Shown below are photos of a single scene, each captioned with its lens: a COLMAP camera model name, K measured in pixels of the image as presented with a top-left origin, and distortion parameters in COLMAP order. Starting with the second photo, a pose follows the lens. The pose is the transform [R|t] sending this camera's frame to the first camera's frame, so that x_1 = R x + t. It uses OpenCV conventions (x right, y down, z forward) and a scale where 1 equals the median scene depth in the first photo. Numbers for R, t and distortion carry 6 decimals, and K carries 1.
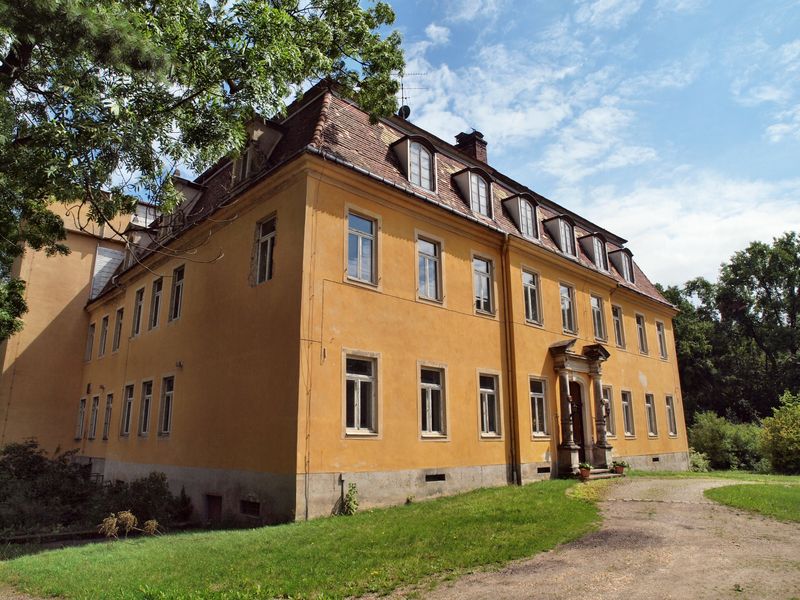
lens RADIAL K [[562.3, 0, 400.0], [0, 562.3, 300.0], [0, 0, 1]] dist [-0.115182, 0.088283]
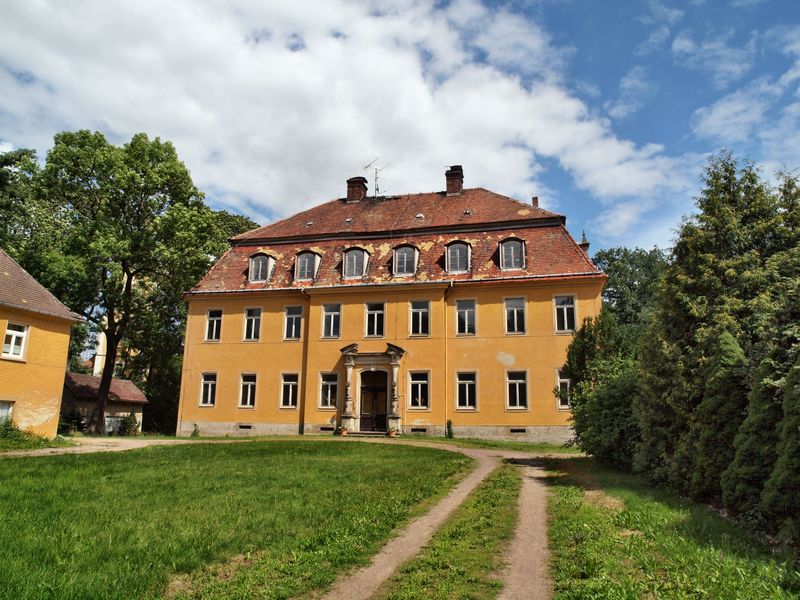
lens RADIAL K [[558.4, 0, 400.0], [0, 558.4, 300.0], [0, 0, 1]] dist [-0.114525, 0.083029]
pose [[0.539618, -0.177761, -0.822930, 1.862690], [0.195348, 0.977216, -0.082993, 0.119005], [0.818933, -0.115973, 0.562049, 0.318037]]
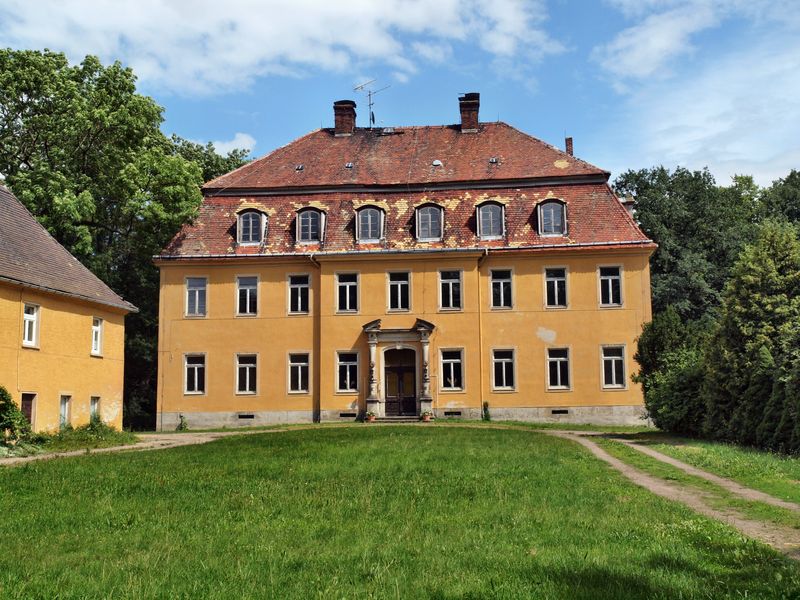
lens RADIAL K [[931.5, 0, 400.0], [0, 931.5, 300.0], [0, 0, 1]] dist [0.012722, 0.040591]
pose [[0.648596, -0.097474, -0.754866, 2.317346], [0.199742, 0.978804, 0.045232, -0.073730], [0.734457, -0.180116, 0.654318, -0.460124]]
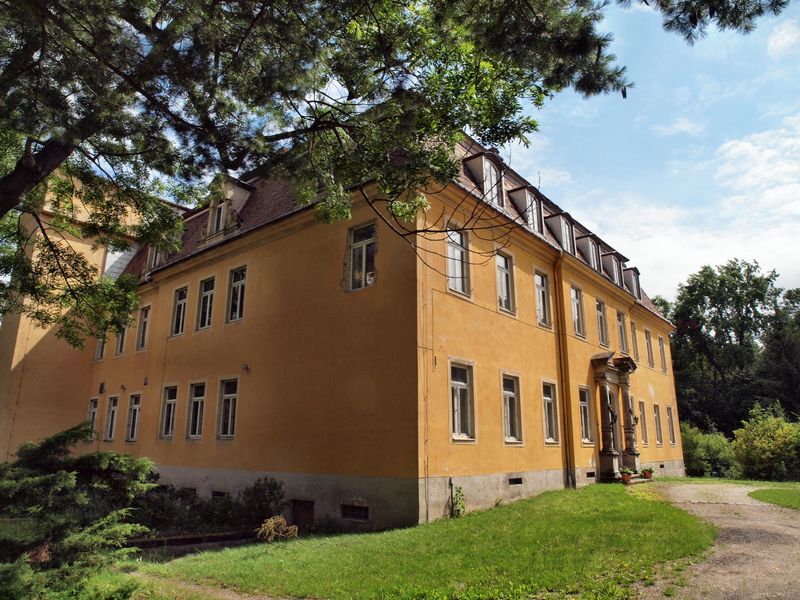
lens RADIAL K [[558.4, 0, 400.0], [0, 558.4, 300.0], [0, 0, 1]] dist [-0.114525, 0.083029]
pose [[0.994043, 0.037919, 0.102179, -0.234001], [-0.036667, 0.999228, -0.014106, 0.000718], [-0.102635, 0.010275, 0.994666, -0.009840]]
